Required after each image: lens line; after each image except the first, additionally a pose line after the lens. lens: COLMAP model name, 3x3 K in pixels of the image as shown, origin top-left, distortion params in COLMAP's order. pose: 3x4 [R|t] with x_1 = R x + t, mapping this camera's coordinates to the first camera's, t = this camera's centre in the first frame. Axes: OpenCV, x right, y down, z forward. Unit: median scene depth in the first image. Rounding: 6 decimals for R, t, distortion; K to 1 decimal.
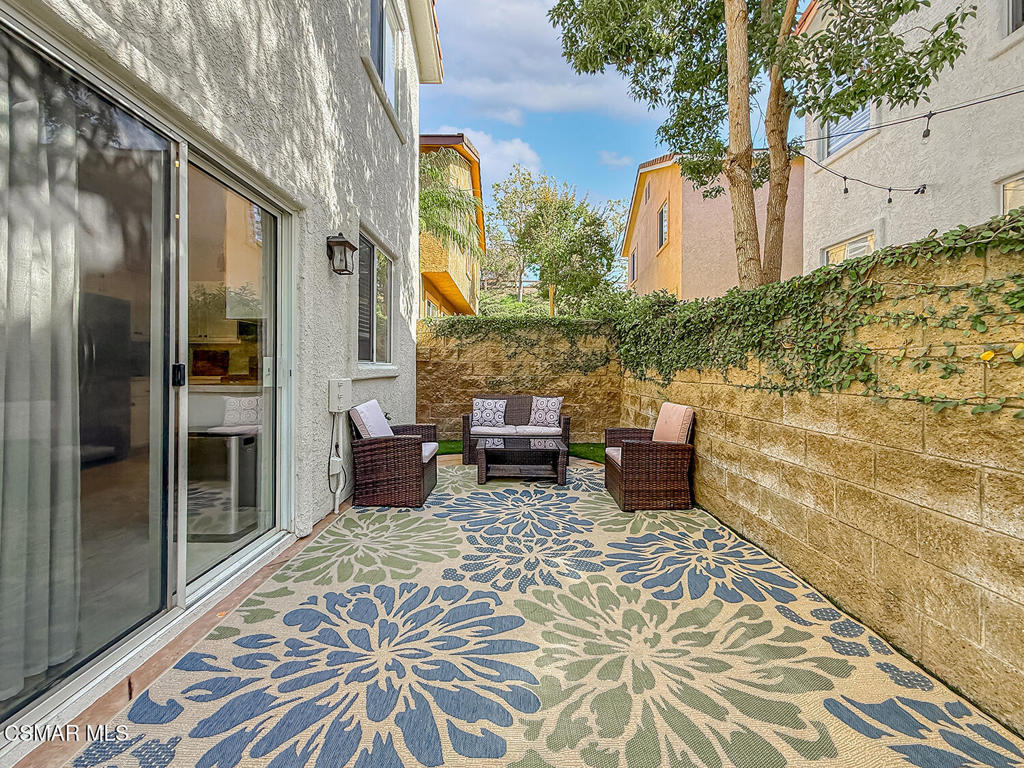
lens RADIAL K [[470.6, 0, 519.4], [0, 470.6, 367.1], [0, 0, 1]] dist [-0.001694, 0.000155]
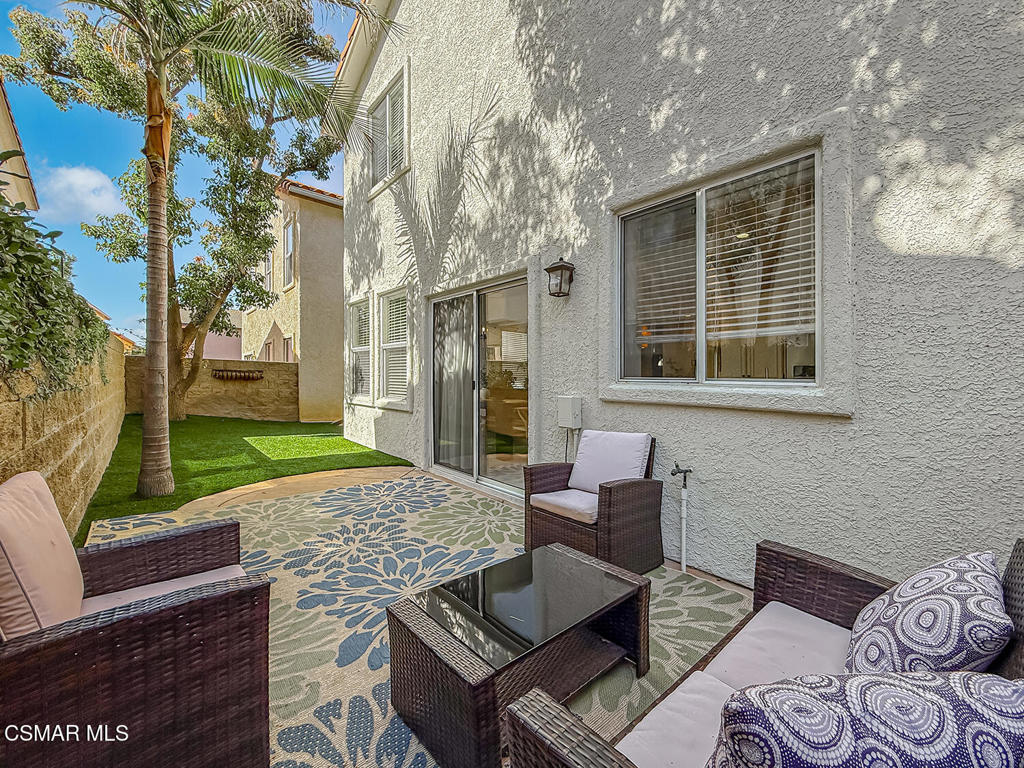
lens RADIAL K [[414.4, 0, 503.3], [0, 414.4, 383.2], [0, 0, 1]] dist [-0.004477, -0.000309]
pose [[-0.795523, -0.025558, -0.605384, 0.288346], [-0.029617, 0.999556, -0.003279, 0.003295], [0.605199, 0.015321, -0.795927, 1.639235]]
